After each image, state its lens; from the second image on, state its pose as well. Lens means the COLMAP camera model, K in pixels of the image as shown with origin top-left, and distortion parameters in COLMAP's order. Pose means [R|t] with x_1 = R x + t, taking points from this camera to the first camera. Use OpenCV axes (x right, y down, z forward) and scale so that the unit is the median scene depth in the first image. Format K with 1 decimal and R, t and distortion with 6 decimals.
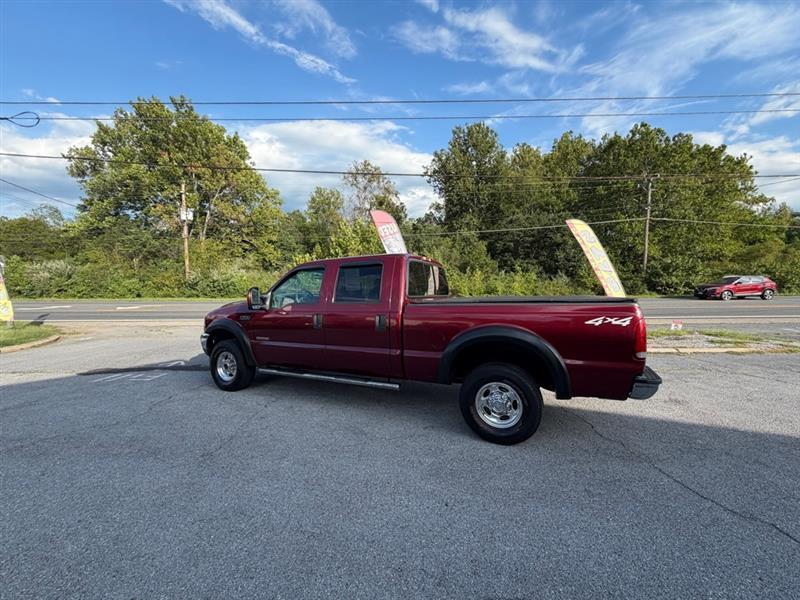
lens RADIAL K [[319.5, 0, 397.9], [0, 319.5, 297.1], [0, 0, 1]] dist [0.000257, -0.000301]
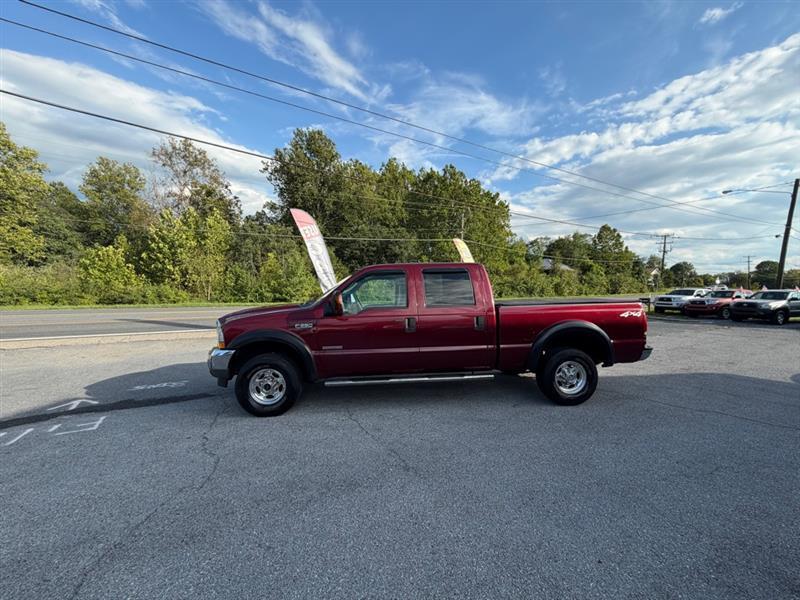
lens RADIAL K [[322.1, 0, 395.3], [0, 322.1, 292.8], [0, 0, 1]] dist [-0.004916, 0.001391]
pose [[0.861401, 0.006928, 0.507879, -0.072691], [0.008107, 0.999592, -0.027385, 0.000377], [-0.507861, 0.027707, 0.860993, 0.013885]]
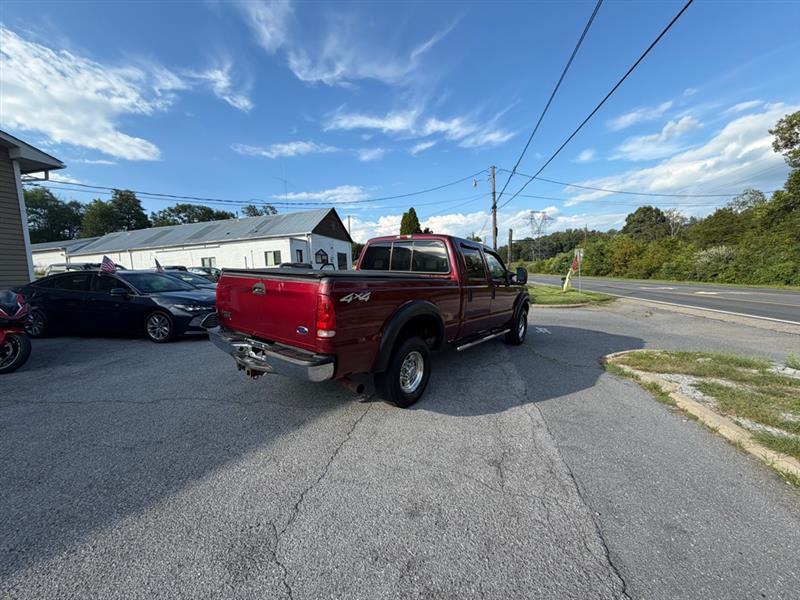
lens RADIAL K [[319.5, 0, 397.1], [0, 319.5, 303.0], [0, 0, 1]] dist [0.000257, -0.000301]
pose [[-0.189460, 0.102048, -0.976571, 0.118854], [-0.040570, 0.992922, 0.111628, -0.002444], [0.981050, 0.060768, -0.183979, 0.117533]]
